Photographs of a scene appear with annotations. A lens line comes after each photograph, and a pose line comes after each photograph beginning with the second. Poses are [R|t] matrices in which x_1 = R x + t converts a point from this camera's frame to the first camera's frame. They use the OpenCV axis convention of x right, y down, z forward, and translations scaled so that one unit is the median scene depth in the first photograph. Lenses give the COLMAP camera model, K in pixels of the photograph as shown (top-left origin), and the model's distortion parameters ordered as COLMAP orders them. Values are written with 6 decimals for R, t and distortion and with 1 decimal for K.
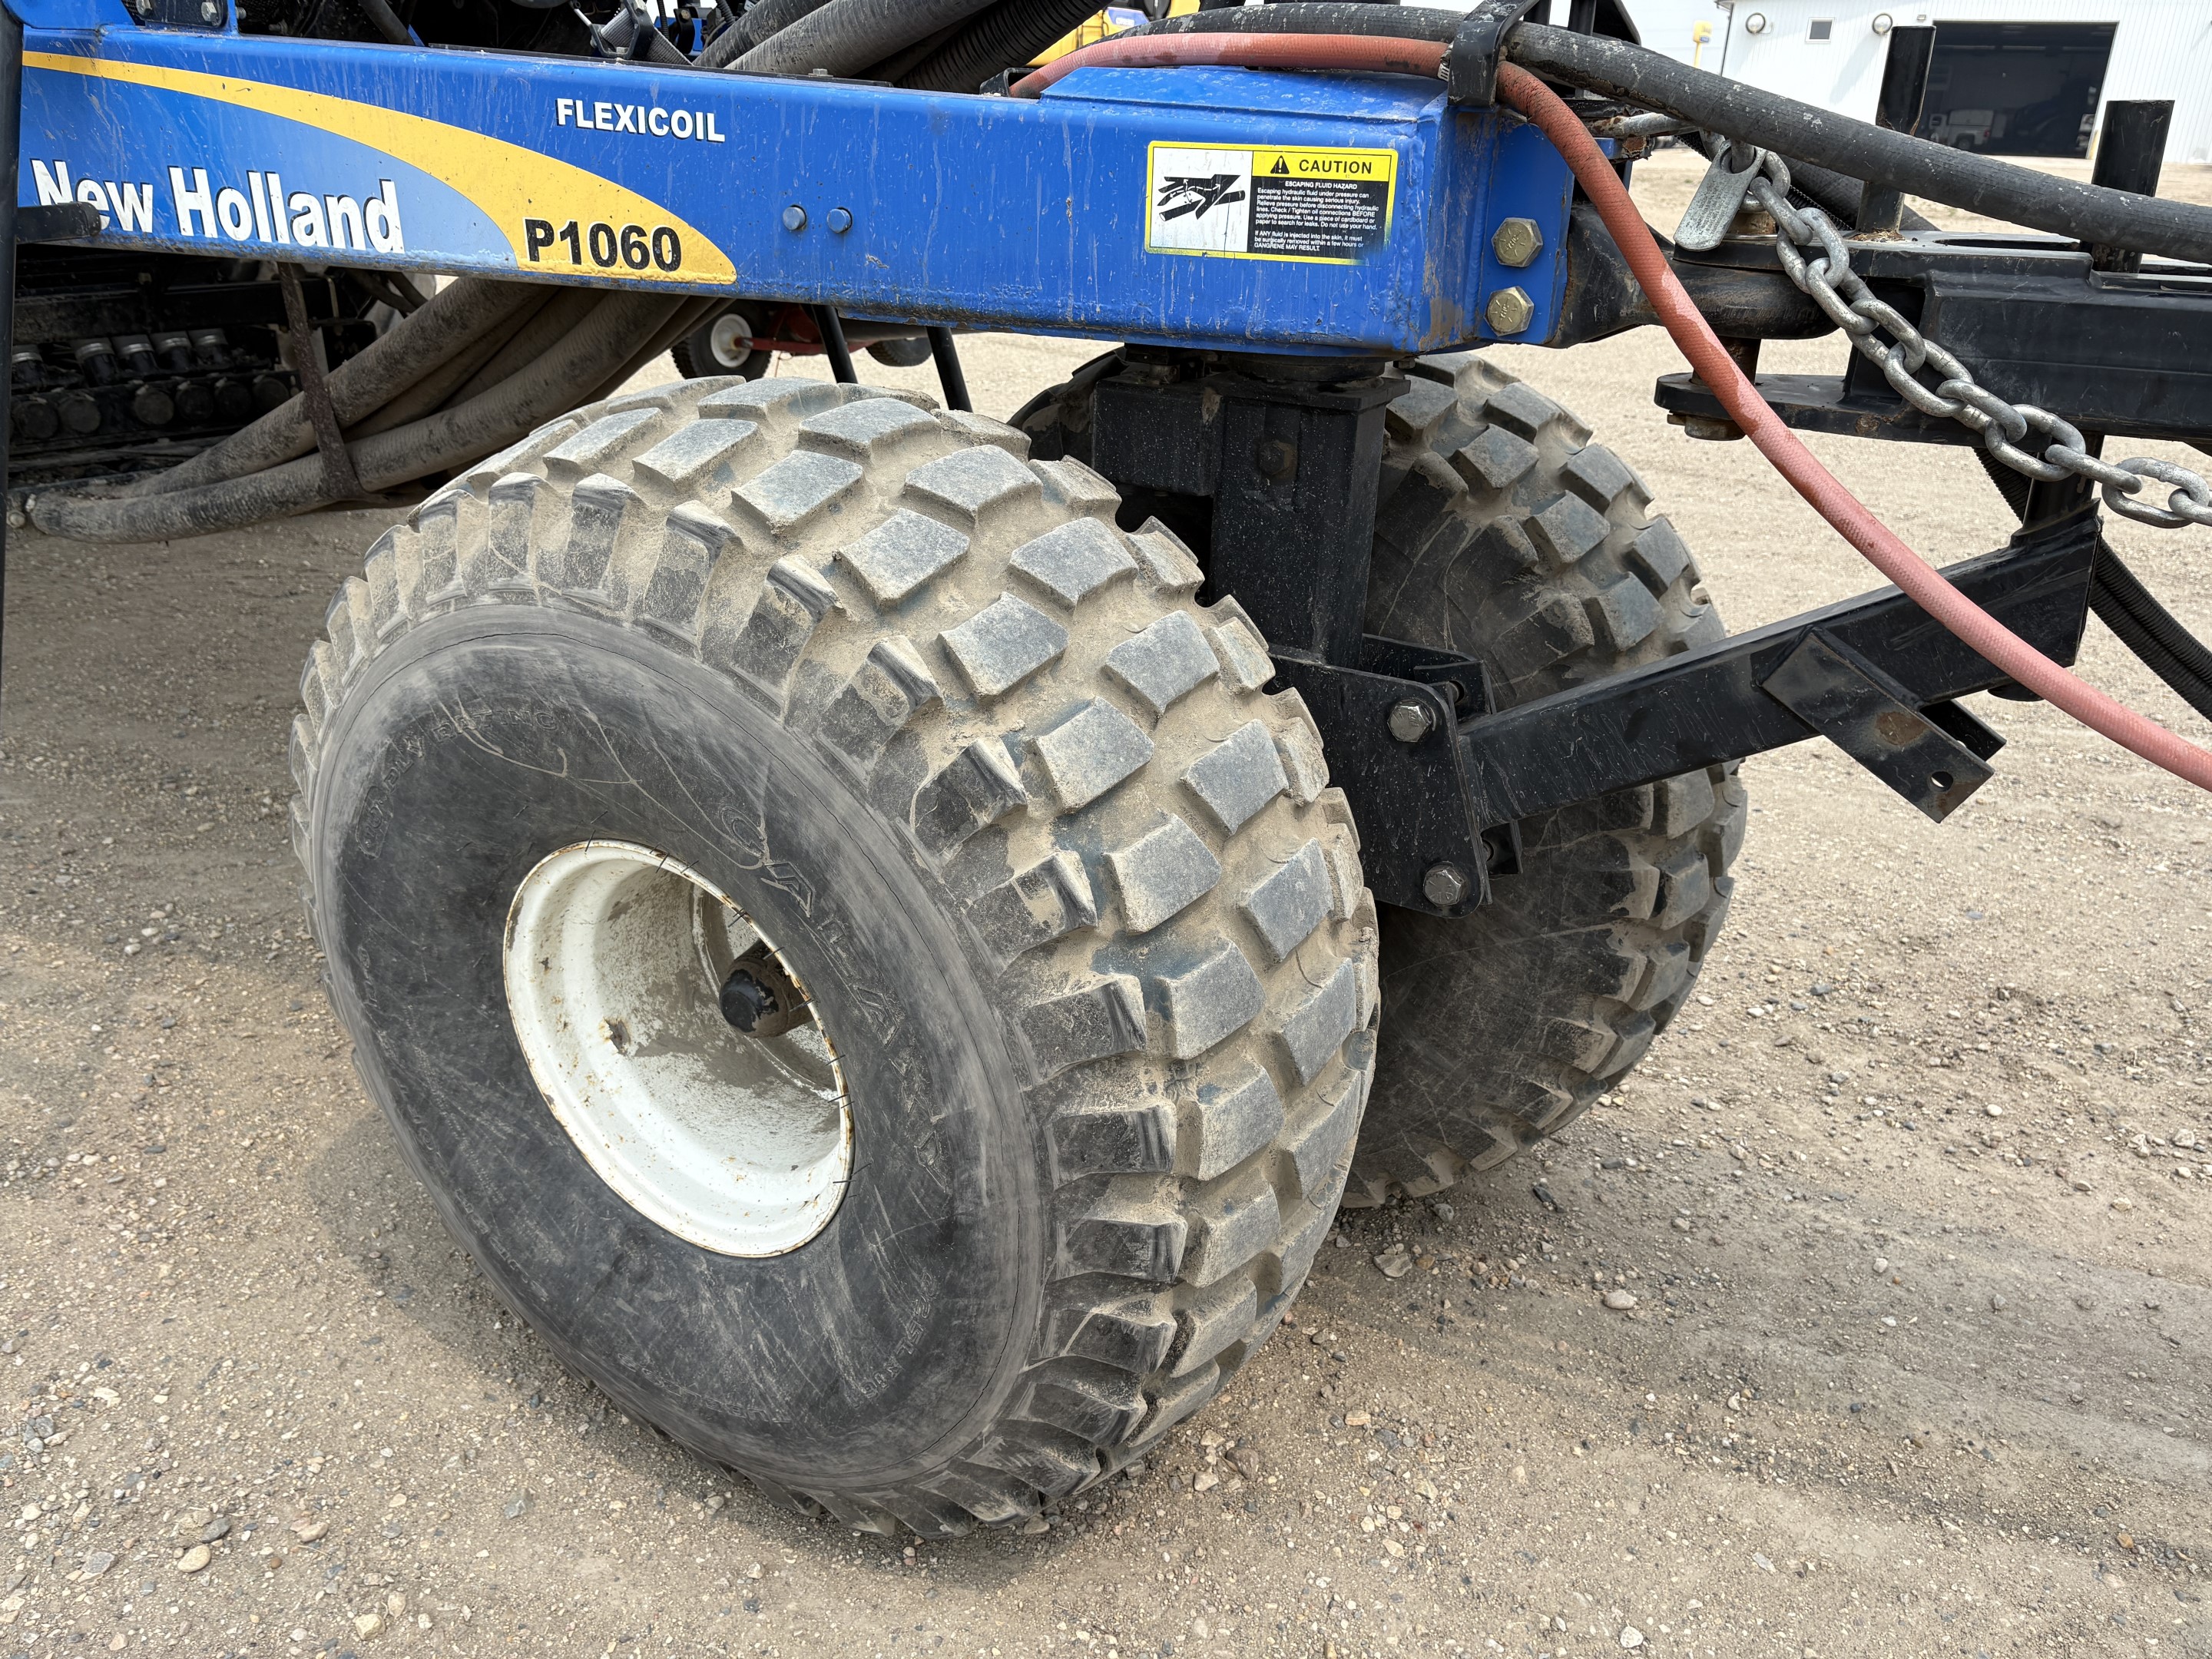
lens RADIAL K [[1713.0, 0, 1098.7], [0, 1713.0, 852.6], [0, 0, 1]] dist [0.047882, -0.065129]
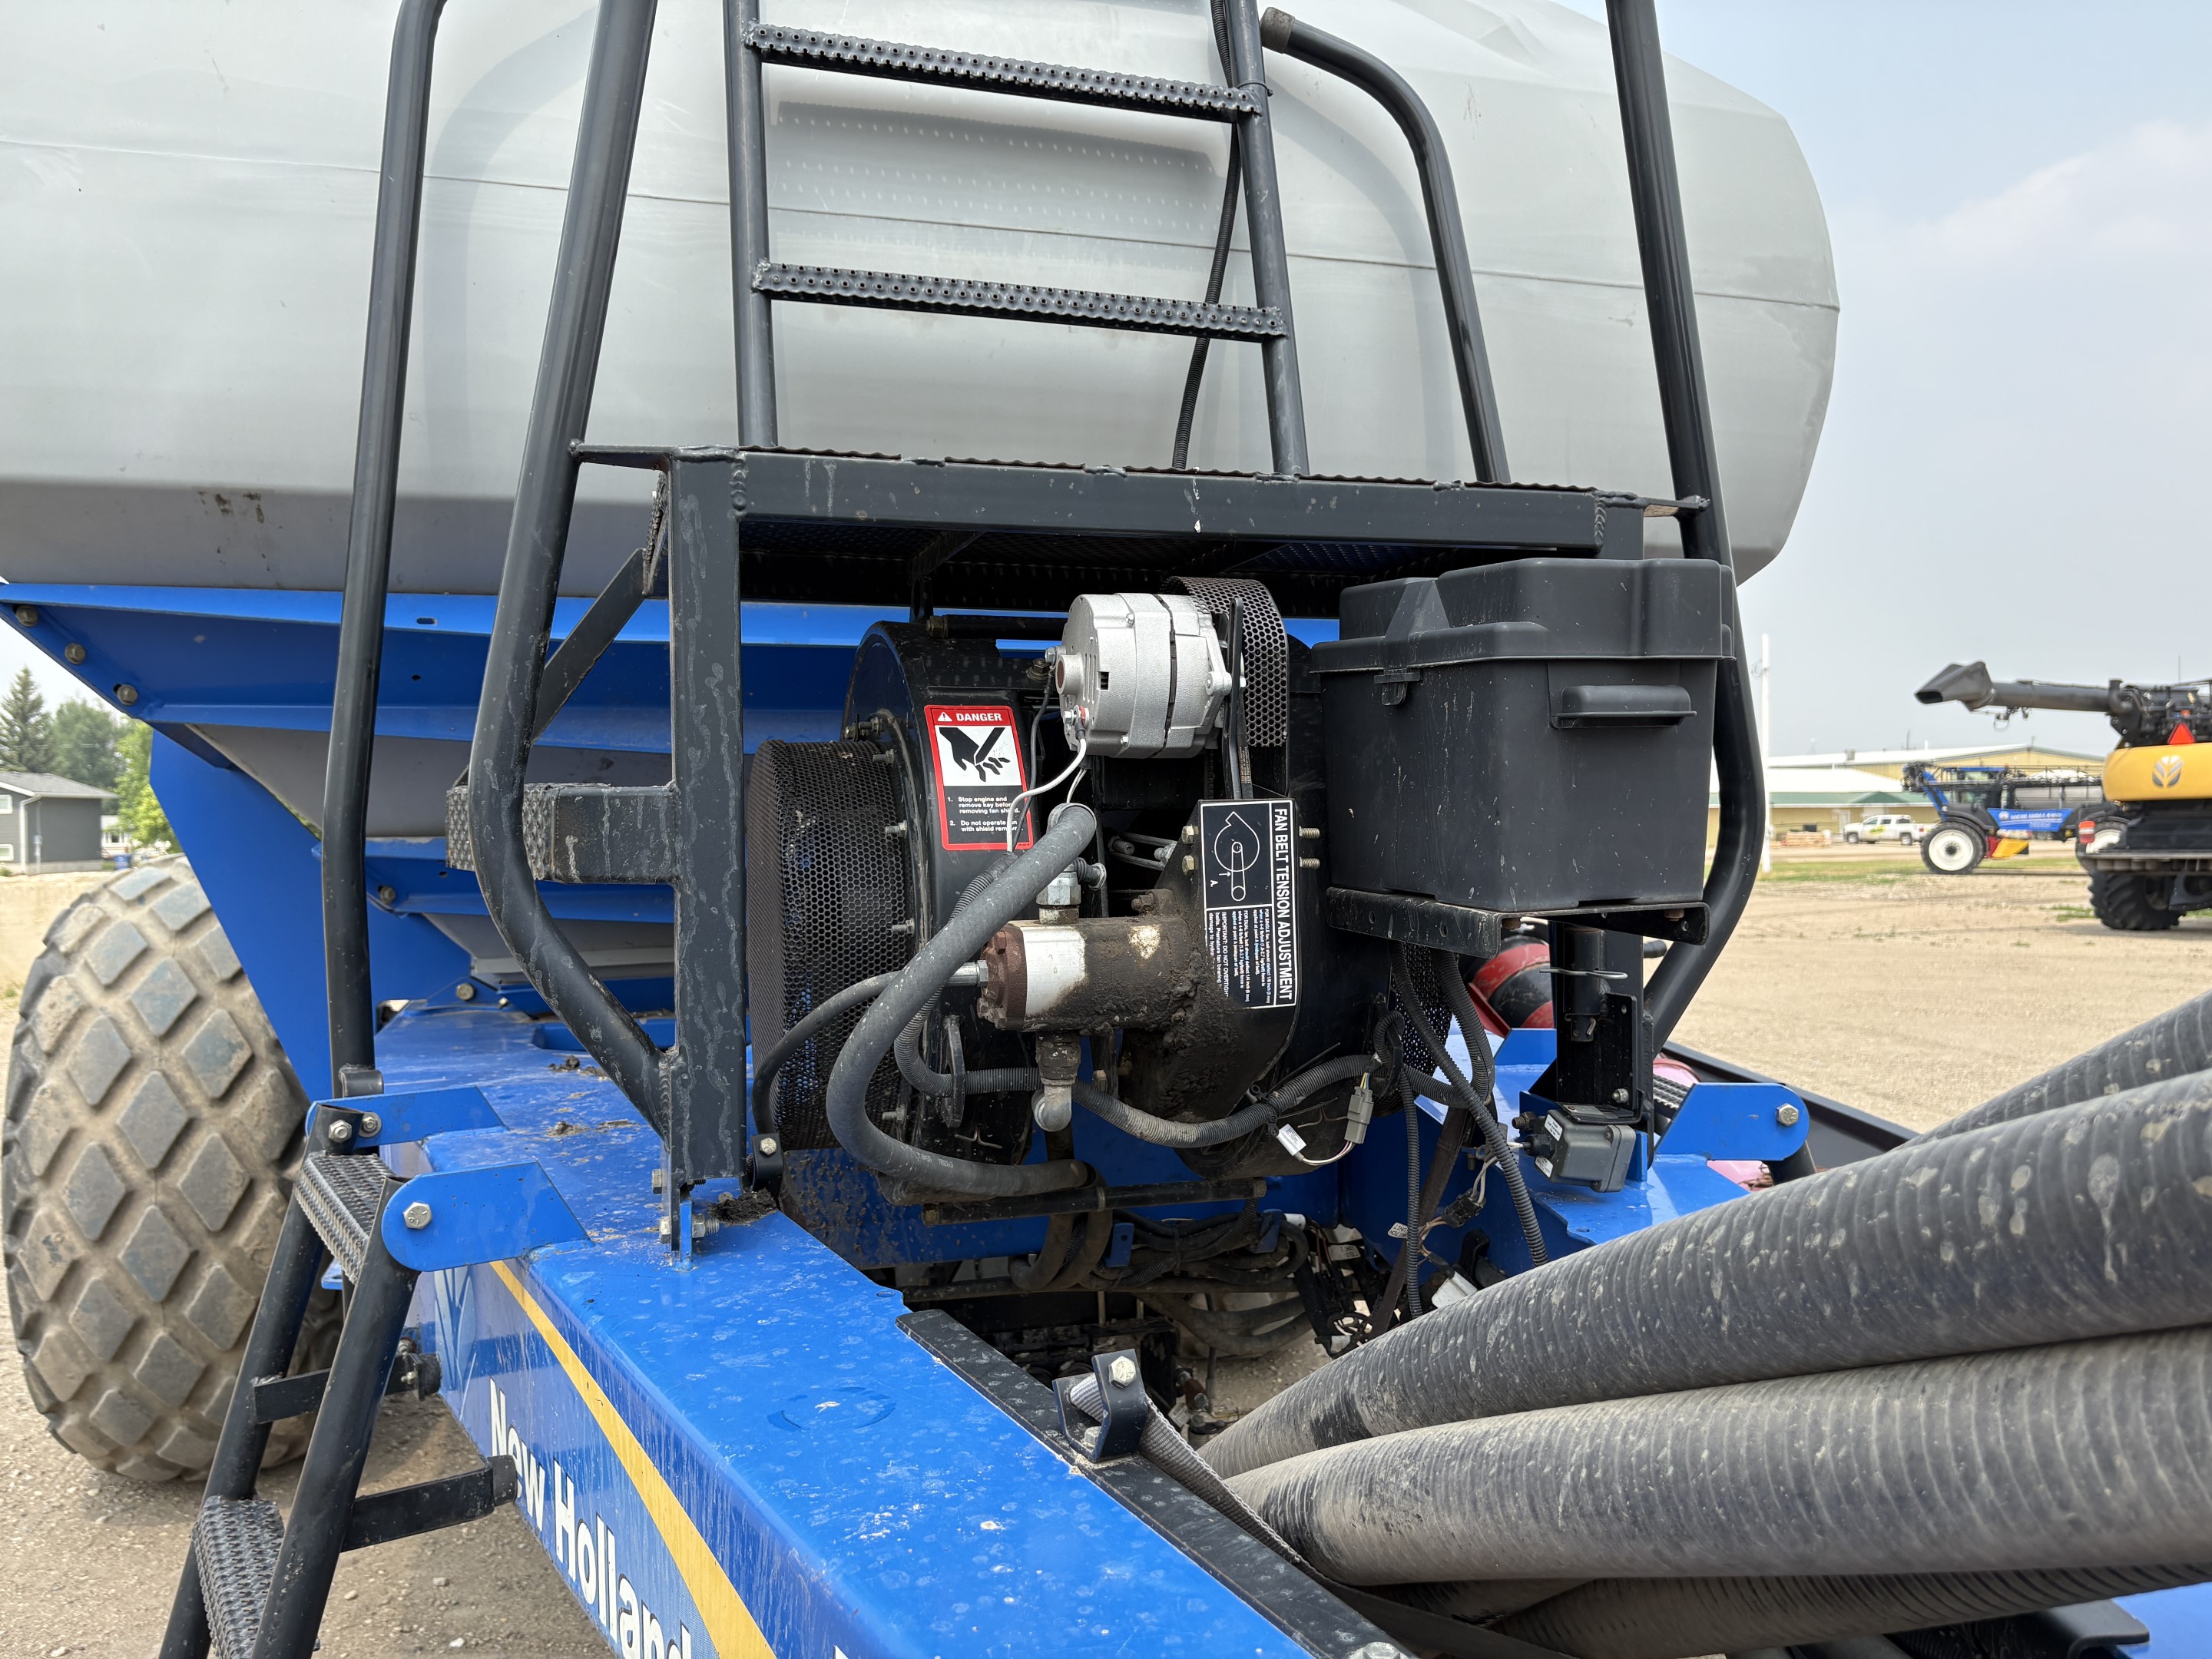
lens RADIAL K [[1698.2, 0, 1106.0], [0, 1698.2, 829.5], [0, 0, 1]] dist [0.013690, -0.001983]
pose [[0.817986, -0.029747, -0.574469, 0.029965], [-0.201927, 0.920262, -0.335176, -0.580861], [0.538632, 0.390170, 0.746755, 0.692969]]
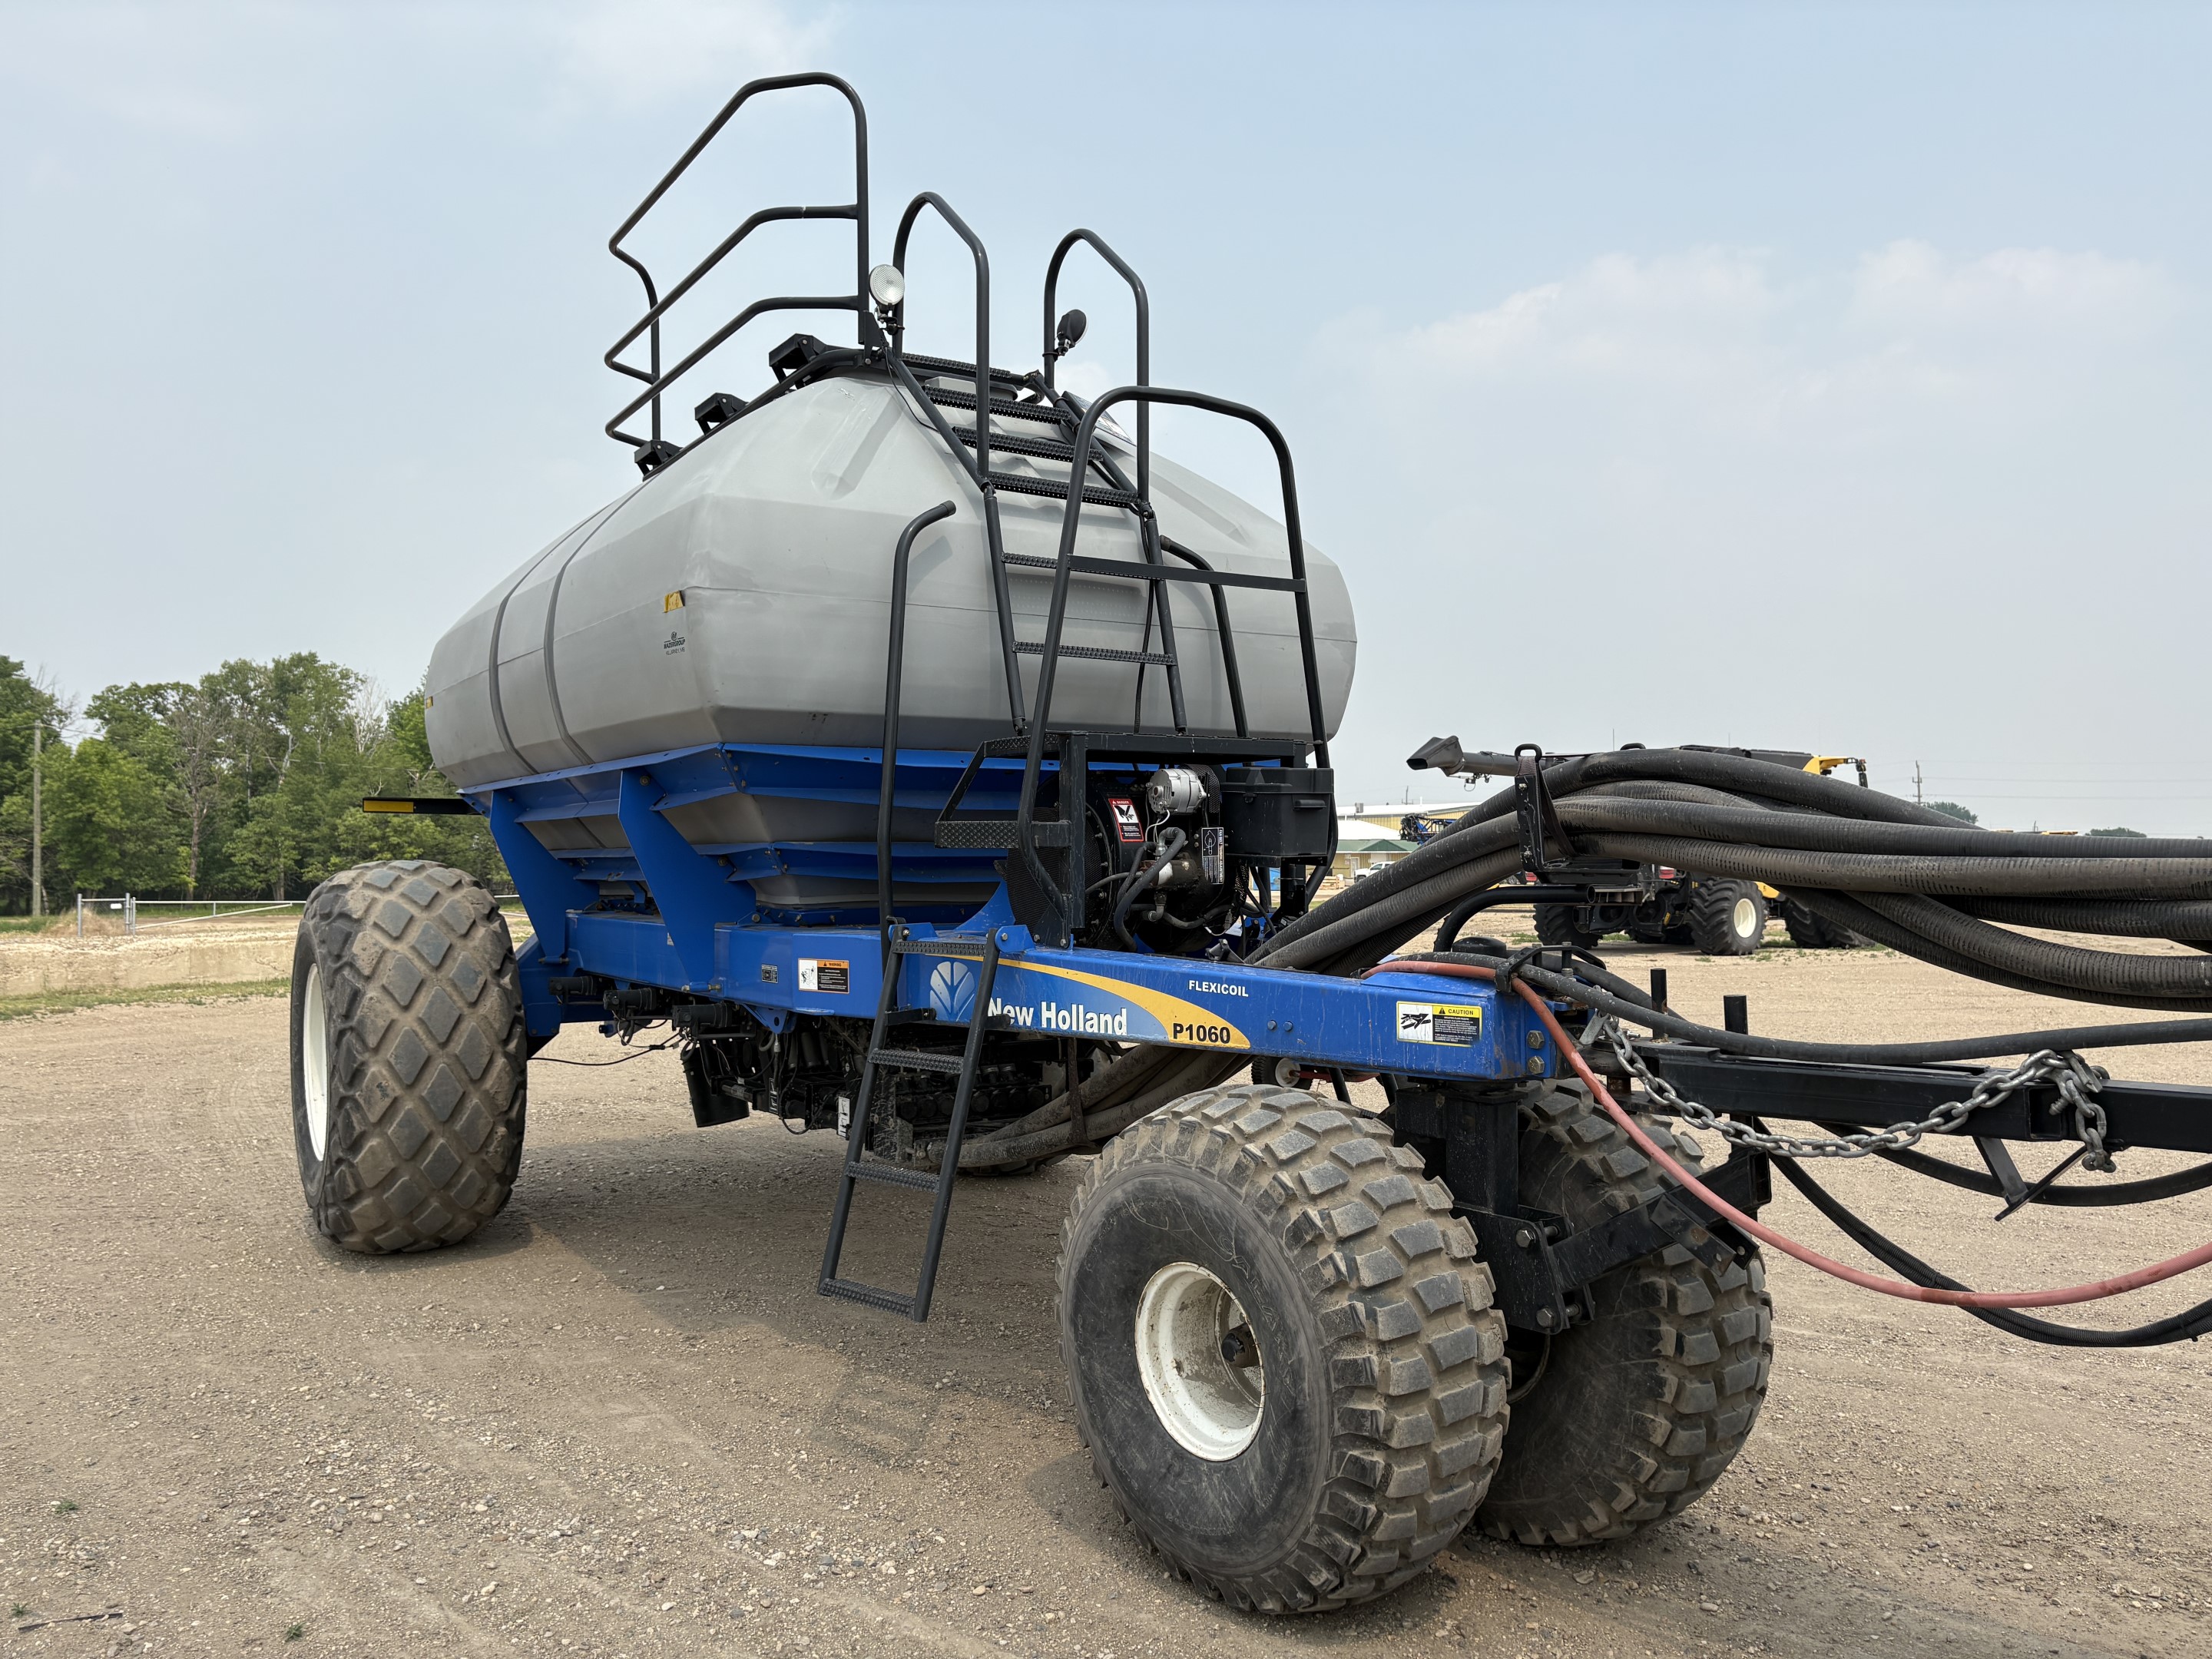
lens RADIAL K [[1678.6, 0, 1106.0], [0, 1678.6, 829.5], [0, 0, 1]] dist [0.054441, -0.054657]
pose [[0.939282, -0.035477, -0.341307, 0.508987], [-0.111211, 0.909483, -0.400590, 0.445891], [0.324625, 0.414224, 0.850316, -1.492404]]
